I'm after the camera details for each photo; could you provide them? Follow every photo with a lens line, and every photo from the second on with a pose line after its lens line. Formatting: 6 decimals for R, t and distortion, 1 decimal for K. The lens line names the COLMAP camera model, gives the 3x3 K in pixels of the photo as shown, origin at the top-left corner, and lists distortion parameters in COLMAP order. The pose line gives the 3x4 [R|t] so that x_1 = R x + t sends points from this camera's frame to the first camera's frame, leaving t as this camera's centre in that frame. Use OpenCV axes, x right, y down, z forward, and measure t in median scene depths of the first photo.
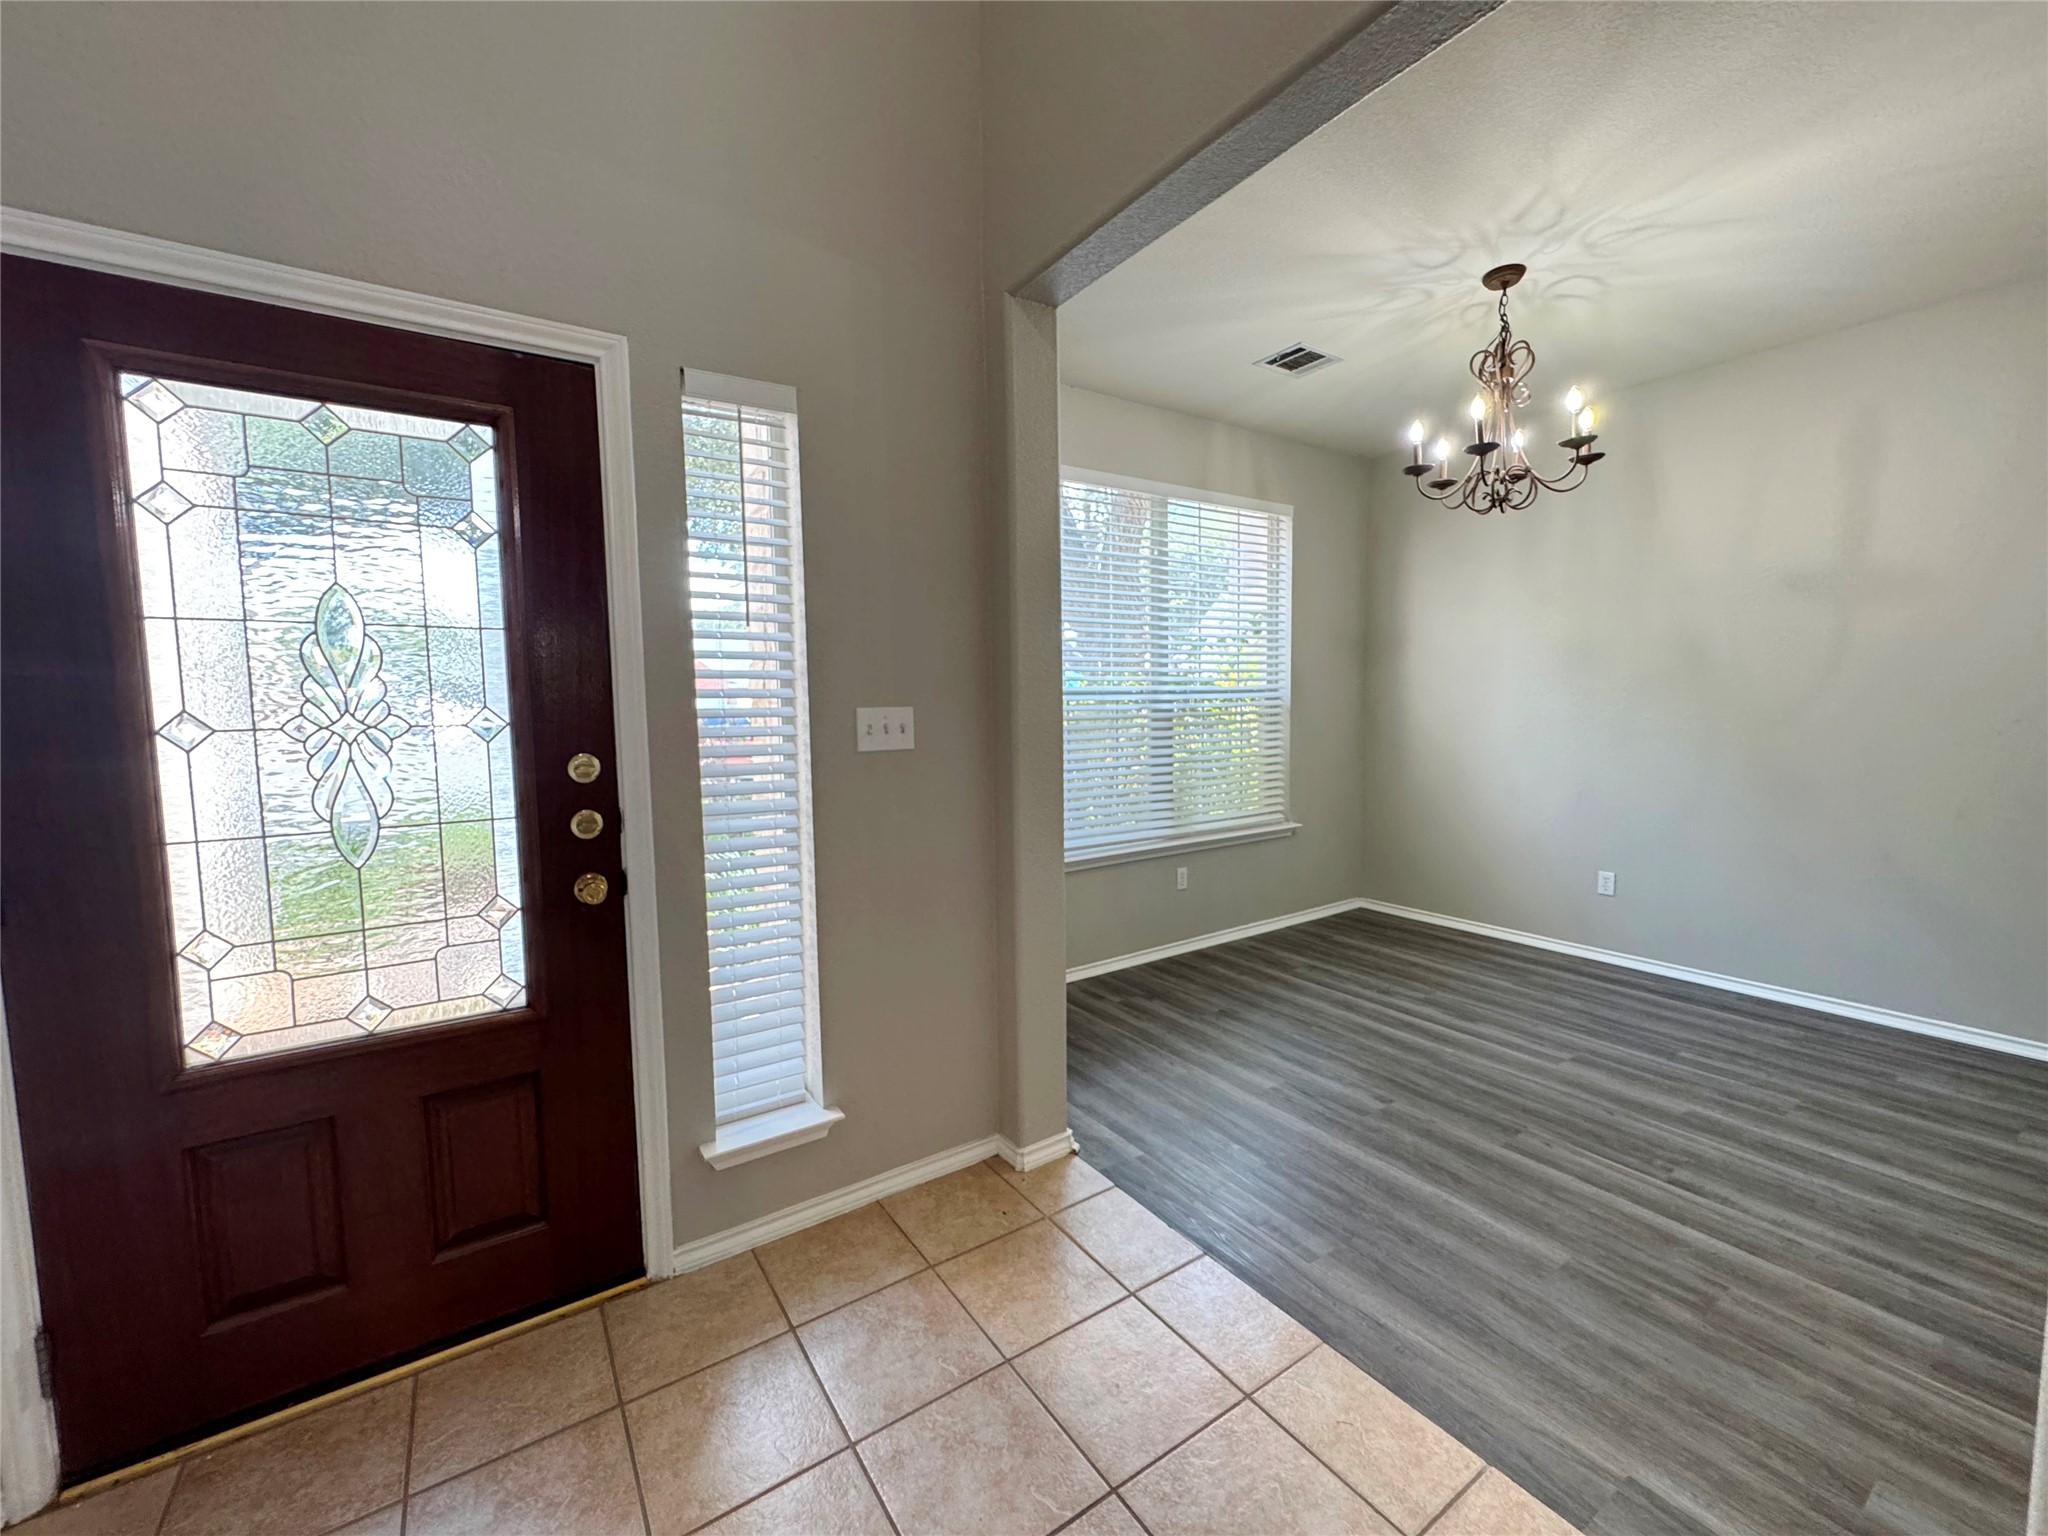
lens RADIAL K [[820.0, 0, 1023.0], [0, 820.0, 769.6], [0, 0, 1]] dist [-0.000288, -0.000772]
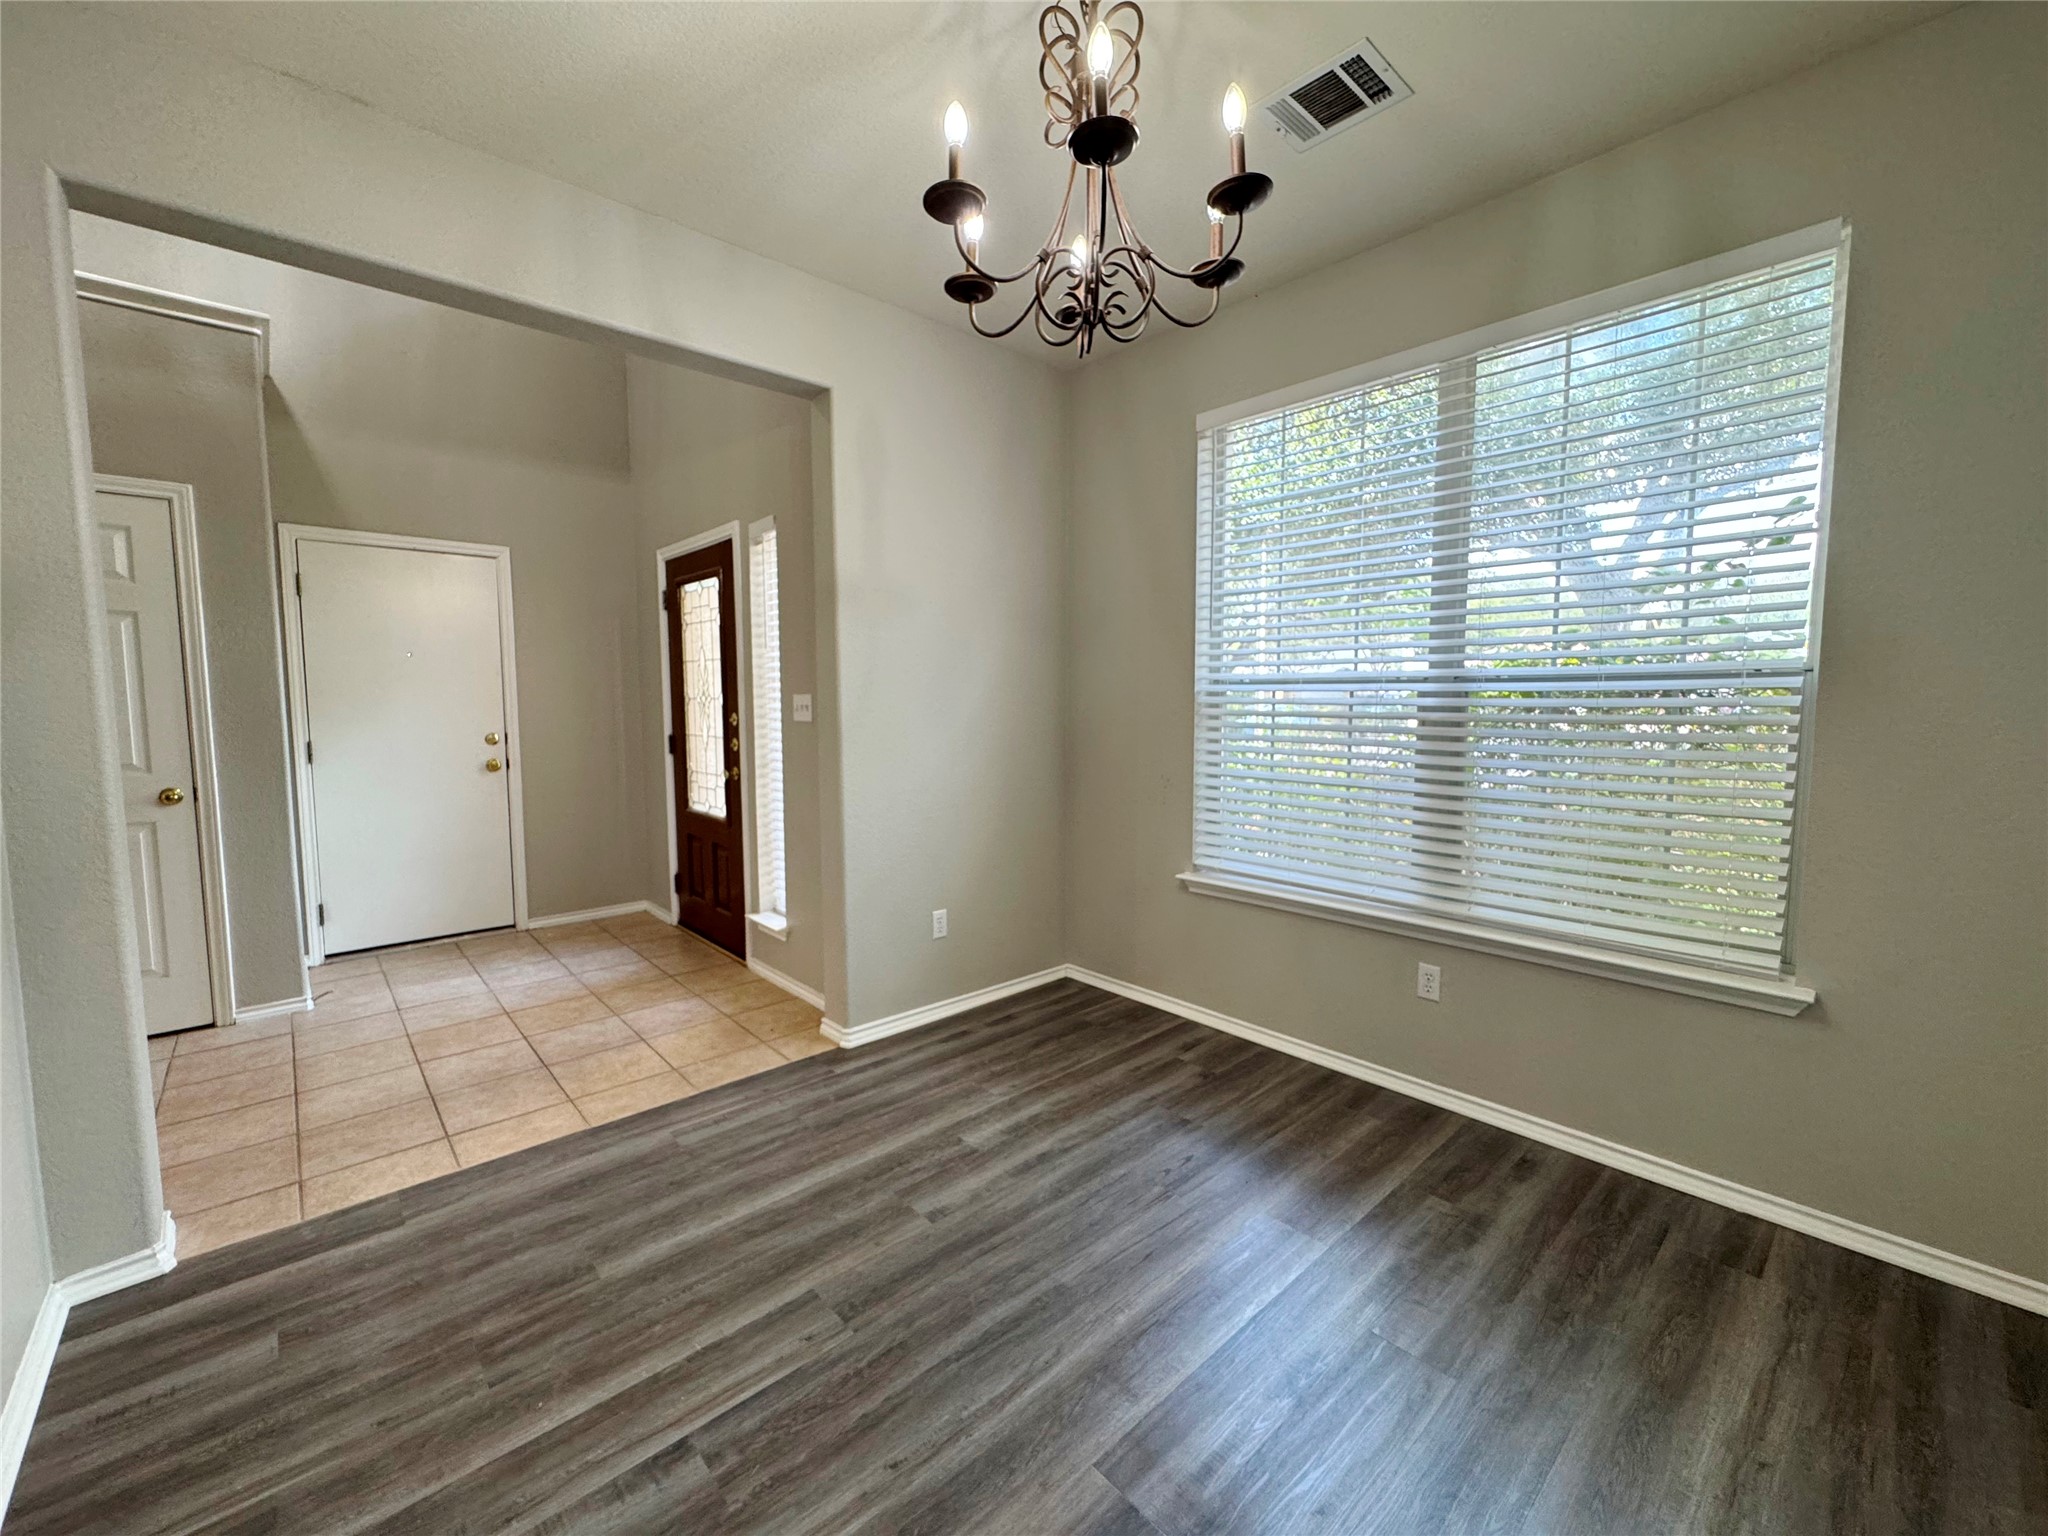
lens RADIAL K [[820.0, 0, 1015.4], [0, 820.0, 764.4], [0, 0, 1]] dist [-0.000288, -0.000772]
pose [[0.143948, 0.097634, -0.984757, 1.414626], [-0.083300, 0.992785, 0.086254, -0.107219], [0.986073, 0.069614, 0.151042, 1.125124]]
